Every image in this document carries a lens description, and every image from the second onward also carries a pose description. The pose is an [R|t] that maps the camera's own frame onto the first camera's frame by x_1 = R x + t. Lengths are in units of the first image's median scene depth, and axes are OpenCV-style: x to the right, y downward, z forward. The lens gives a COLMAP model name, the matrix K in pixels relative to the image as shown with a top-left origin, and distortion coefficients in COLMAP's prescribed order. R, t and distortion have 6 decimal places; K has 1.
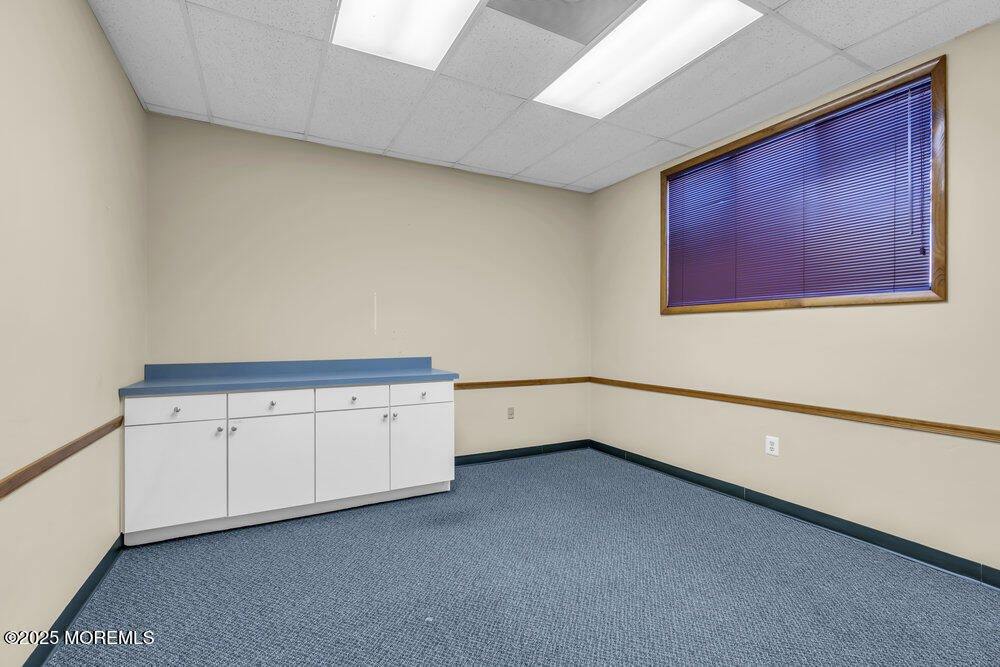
lens RADIAL K [[438.9, 0, 480.1], [0, 438.9, 321.6], [0, 0, 1]] dist [0.018048, -0.000036]
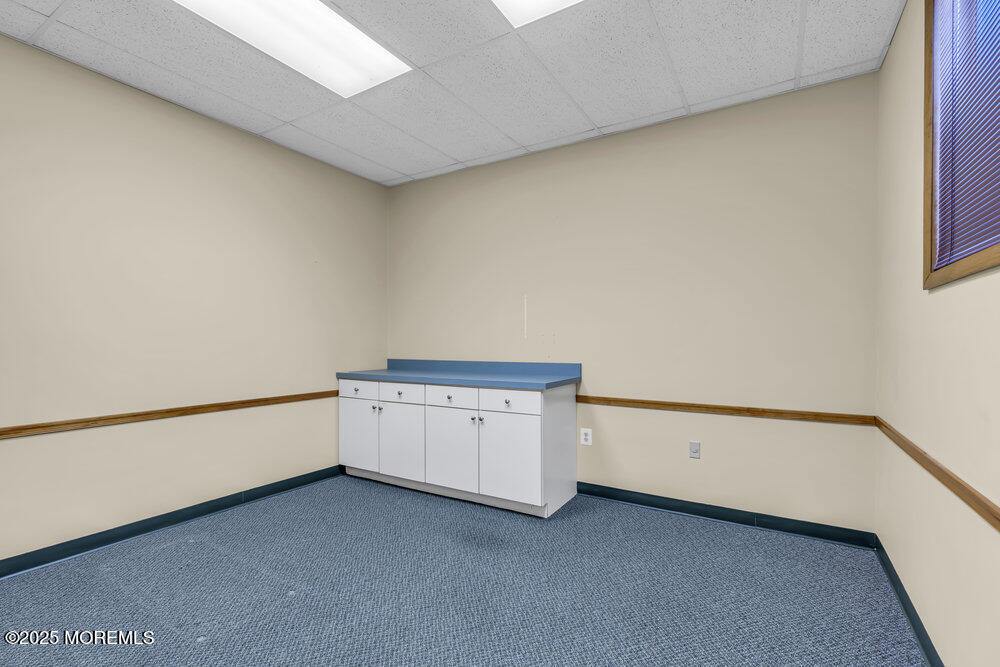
lens RADIAL K [[453.3, 0, 501.3], [0, 453.3, 338.0], [0, 0, 1]] dist [-0.002464, -0.000204]
pose [[0.548502, -0.014499, -0.836023, 0.685826], [0.020460, 0.999783, -0.003916, 0.036109], [0.835899, -0.014957, 0.548680, 0.483246]]
